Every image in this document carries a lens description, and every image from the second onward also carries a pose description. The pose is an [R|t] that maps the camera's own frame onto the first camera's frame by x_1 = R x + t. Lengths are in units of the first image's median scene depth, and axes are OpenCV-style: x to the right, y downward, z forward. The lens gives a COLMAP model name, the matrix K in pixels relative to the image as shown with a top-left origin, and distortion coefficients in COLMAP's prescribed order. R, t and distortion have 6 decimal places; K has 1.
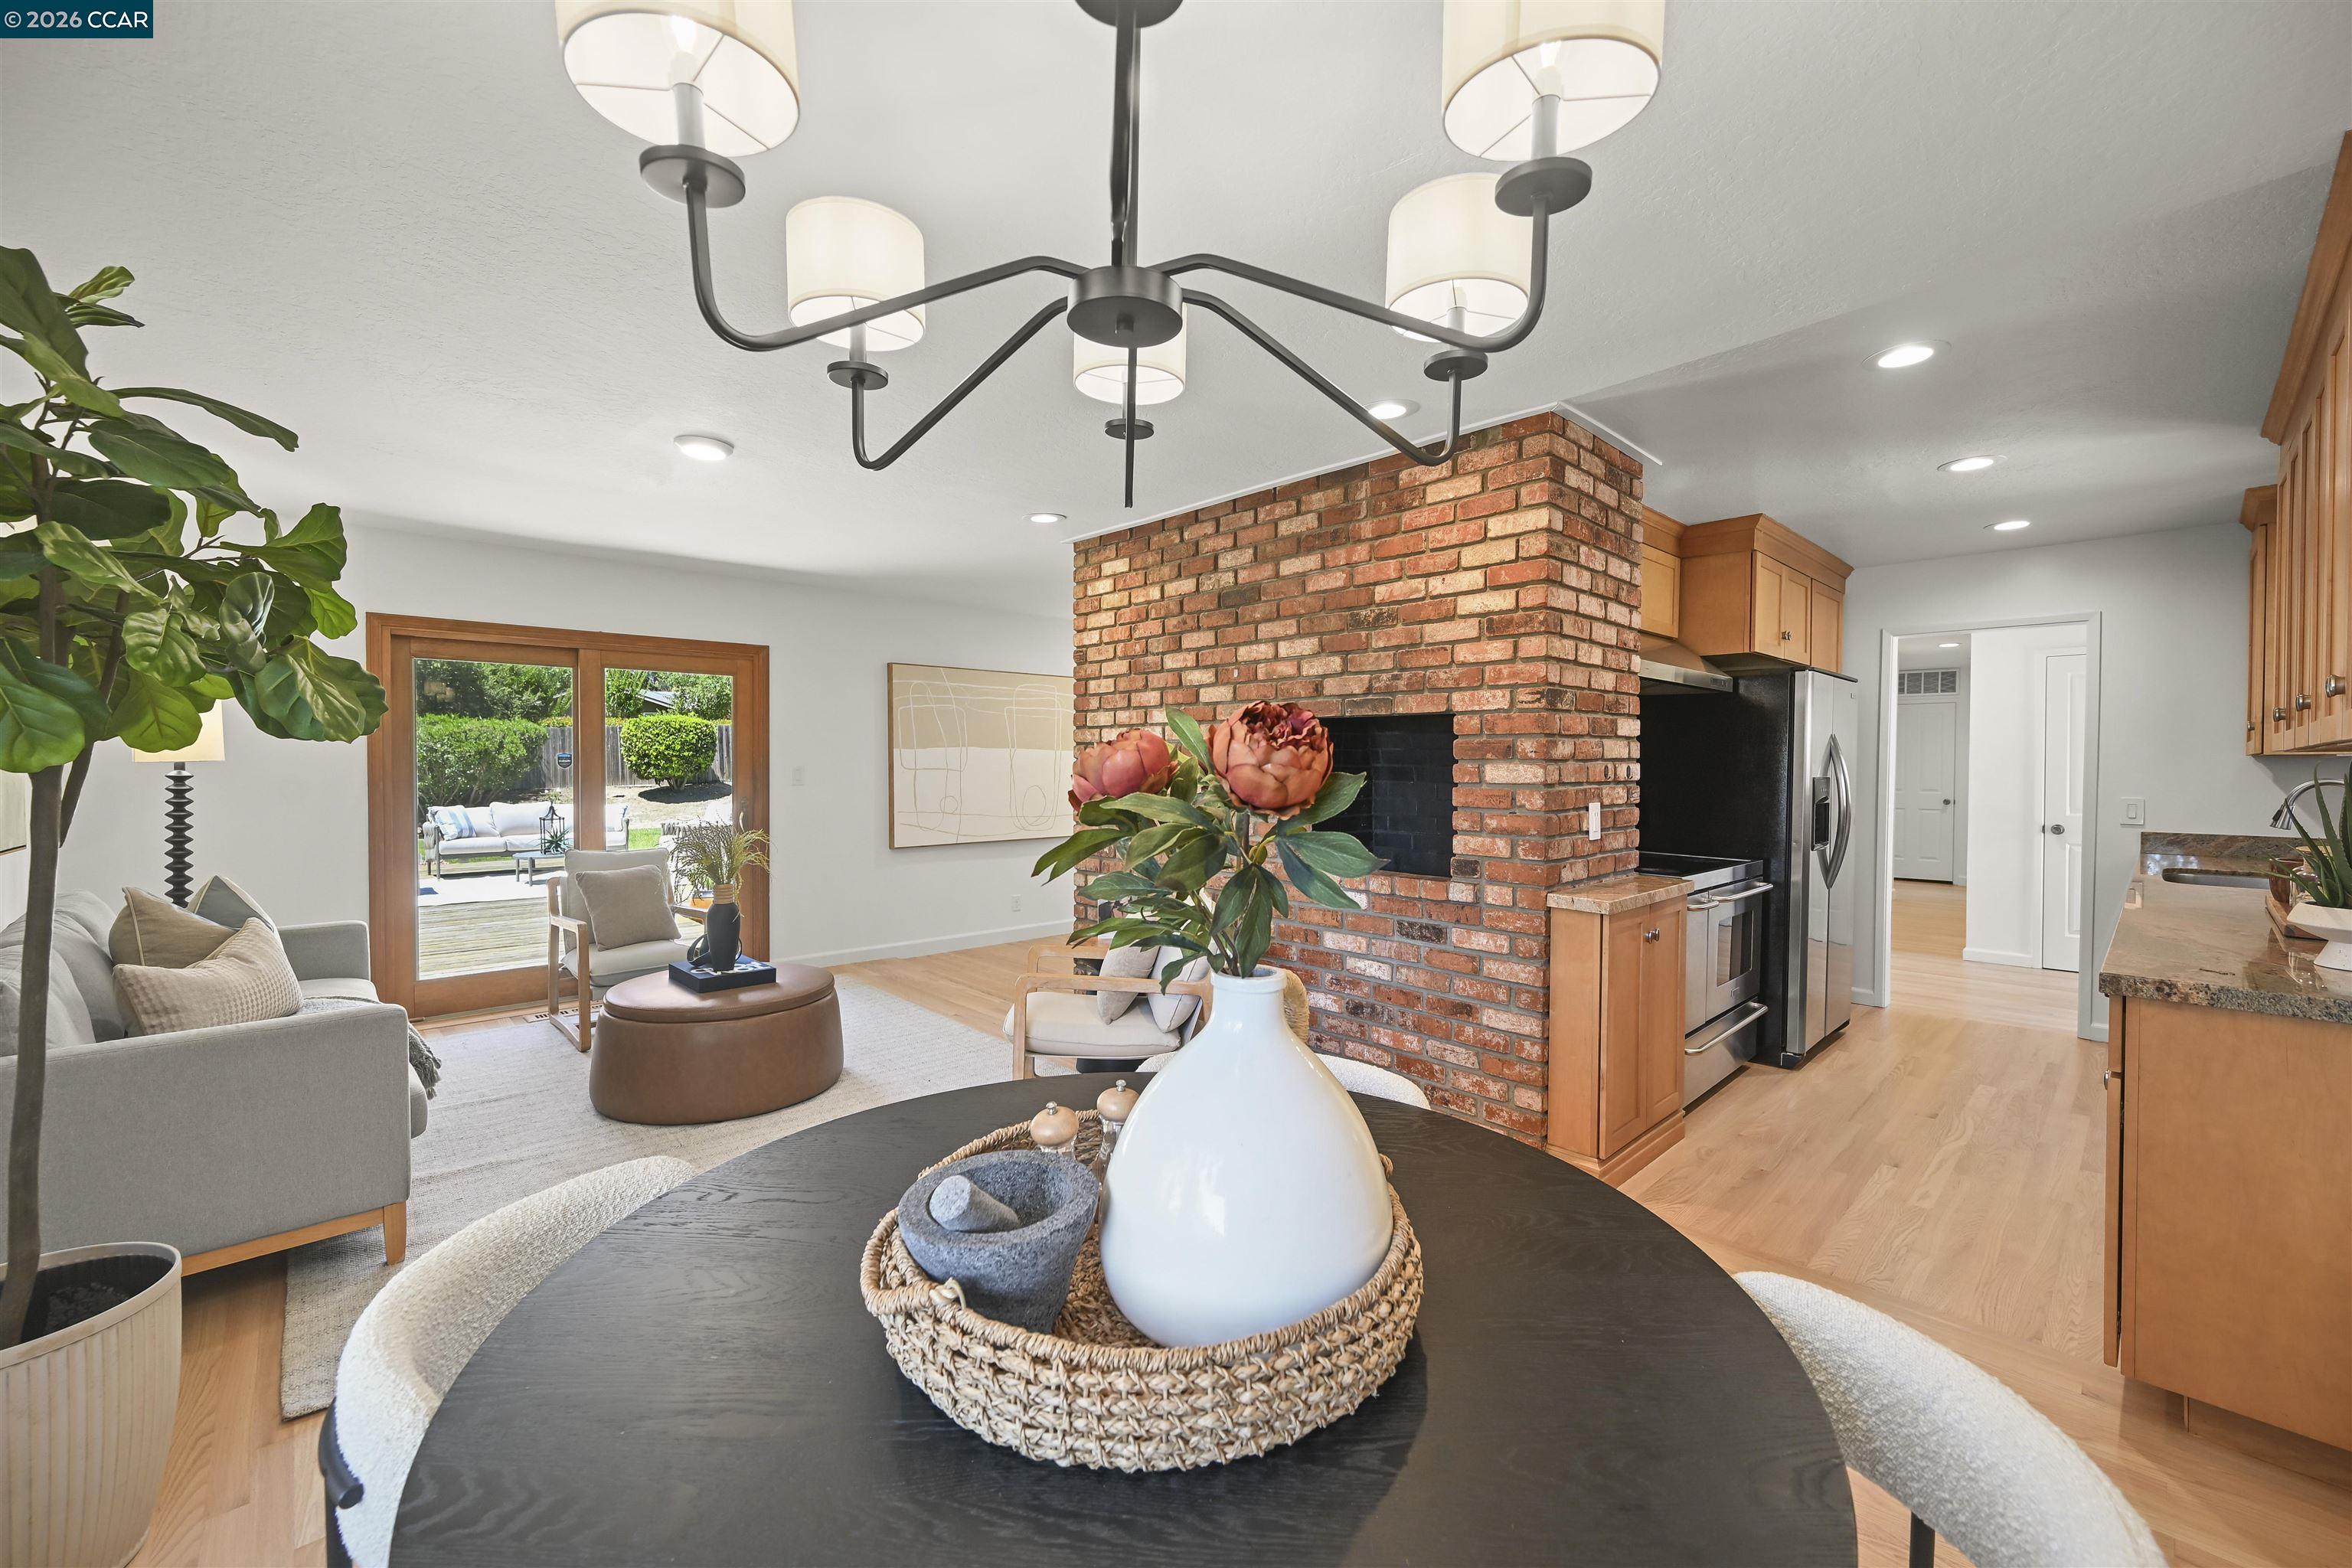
lens RADIAL K [[944.8, 0, 1167.1], [0, 944.8, 770.2], [0, 0, 1]] dist [-0.000078, -0.000031]
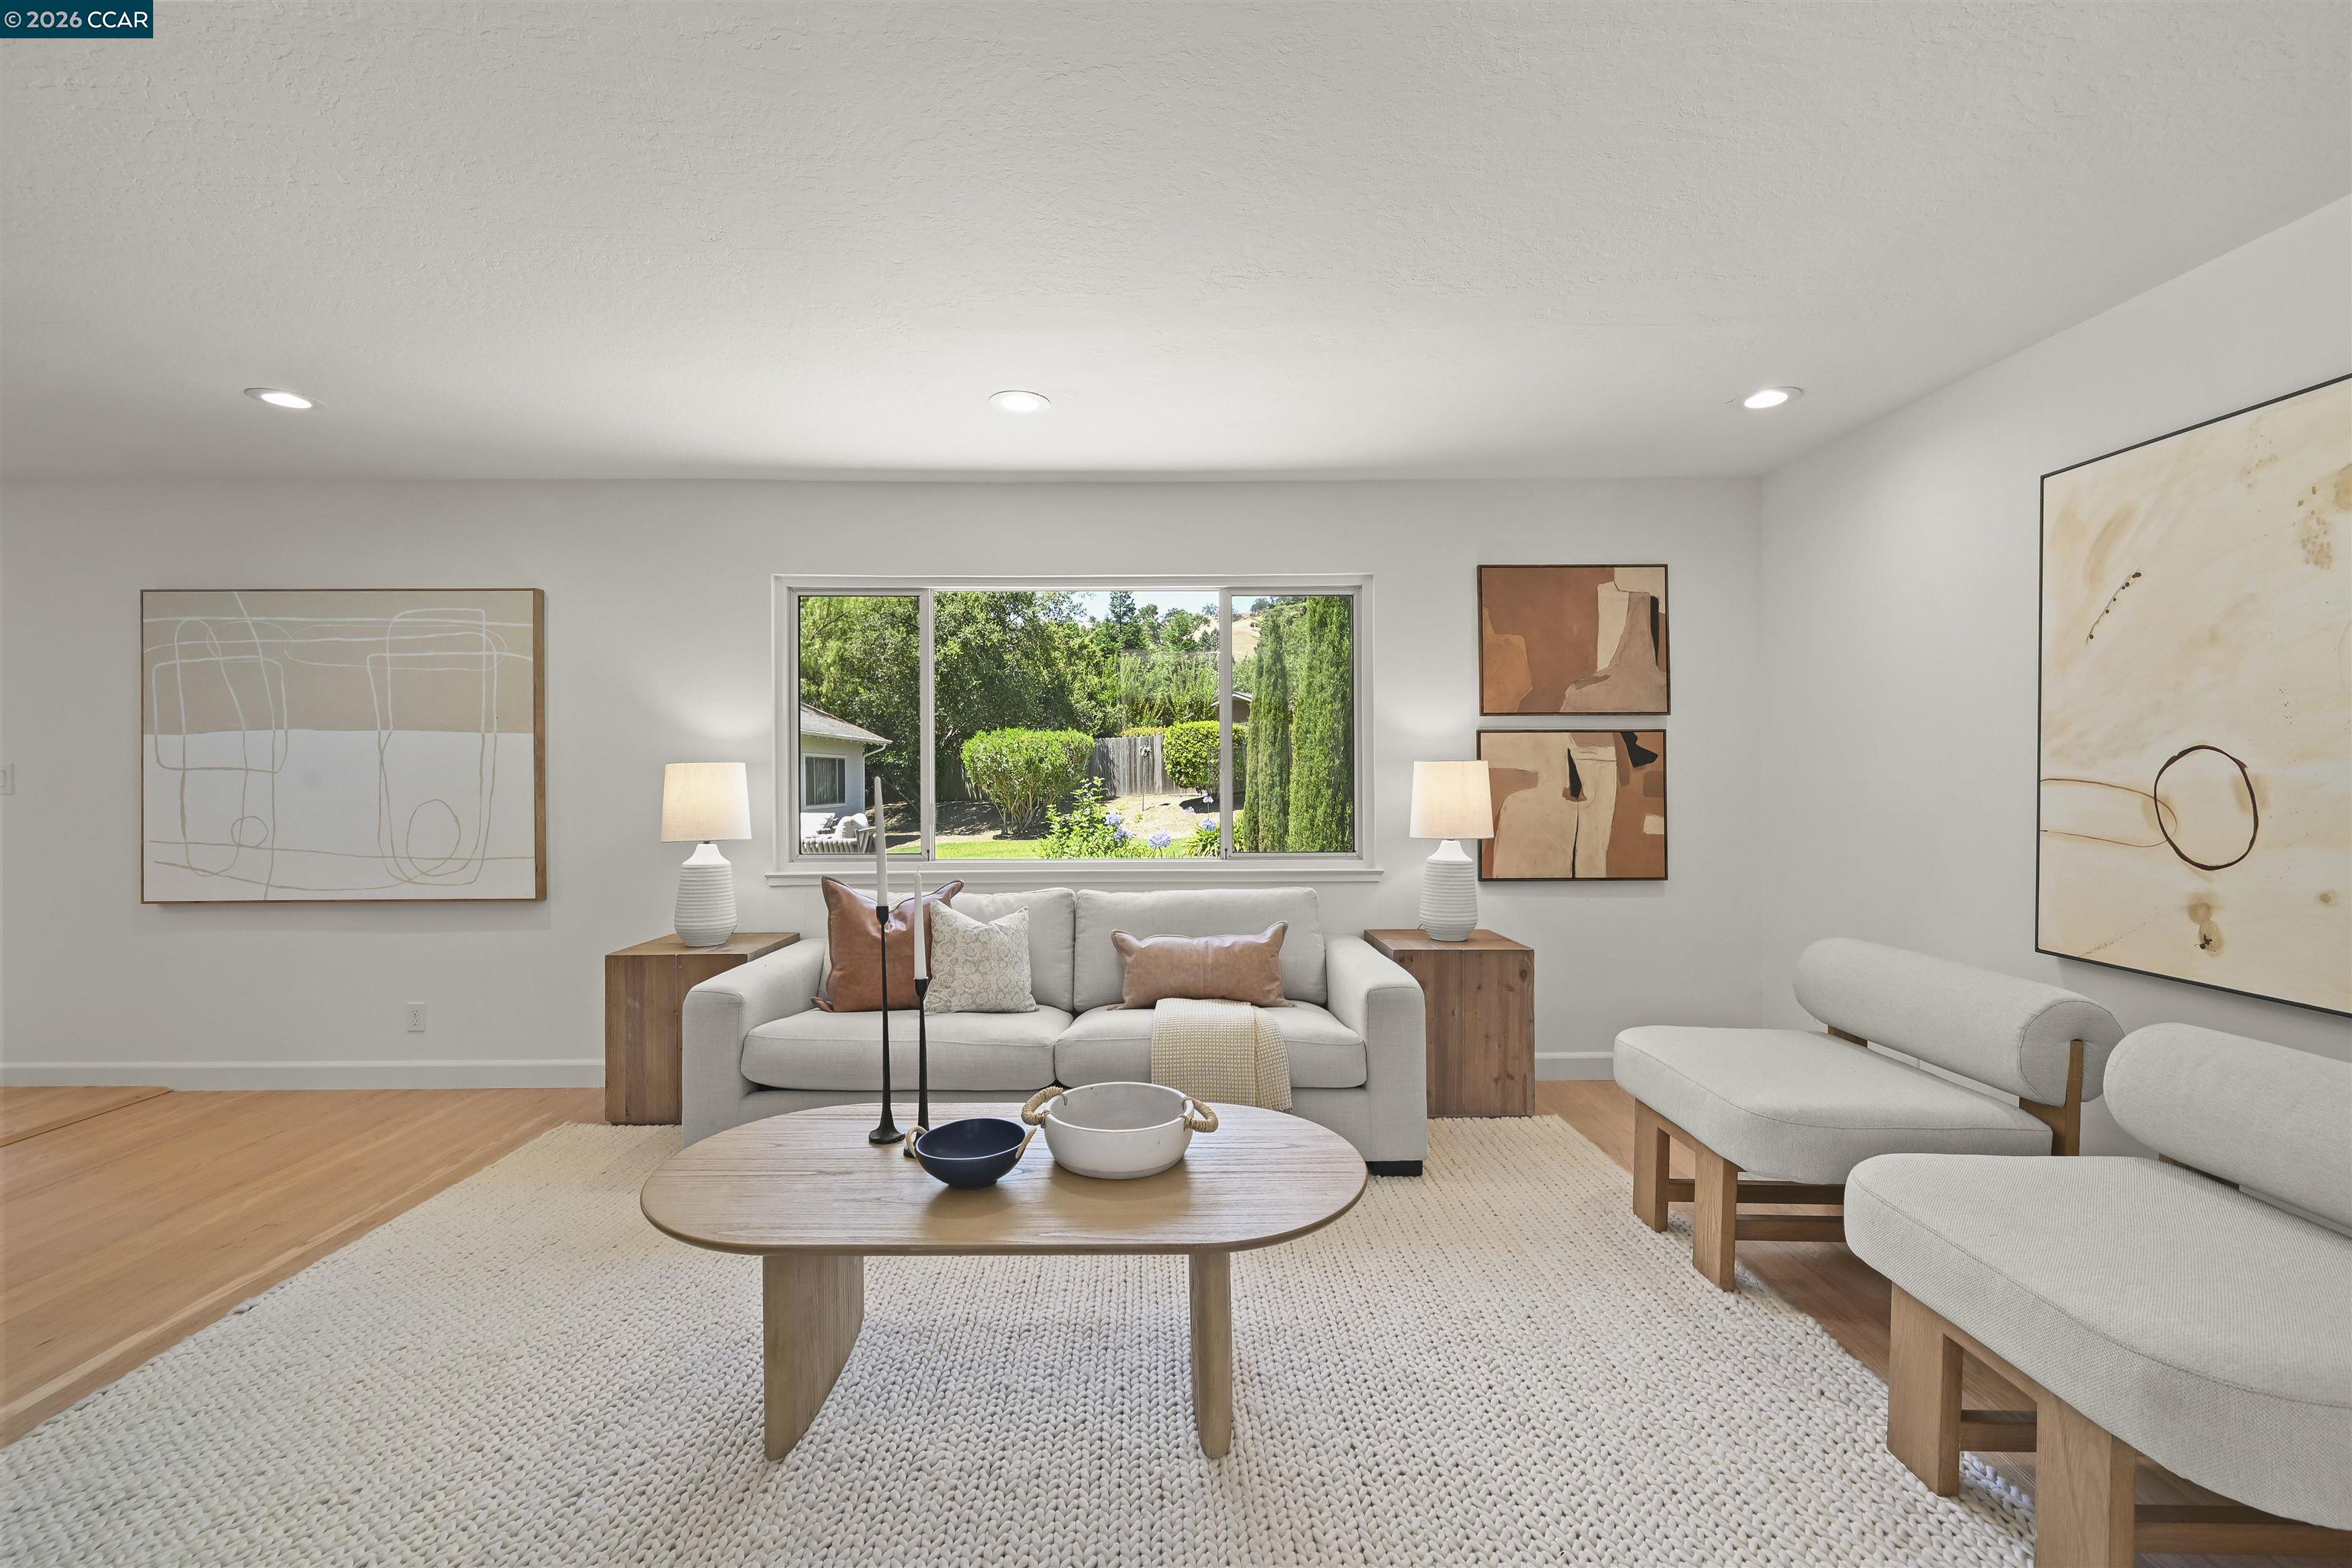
lens RADIAL K [[996.8, 0, 1172.7], [0, 996.8, 780.1], [0, 0, 1]] dist [0.000362, 0.000084]
pose [[0.725627, 0.003177, -0.688081, 0.554190], [-0.003535, 0.999993, 0.000889, 0.003035], [0.688080, 0.001788, 0.725633, 0.898023]]
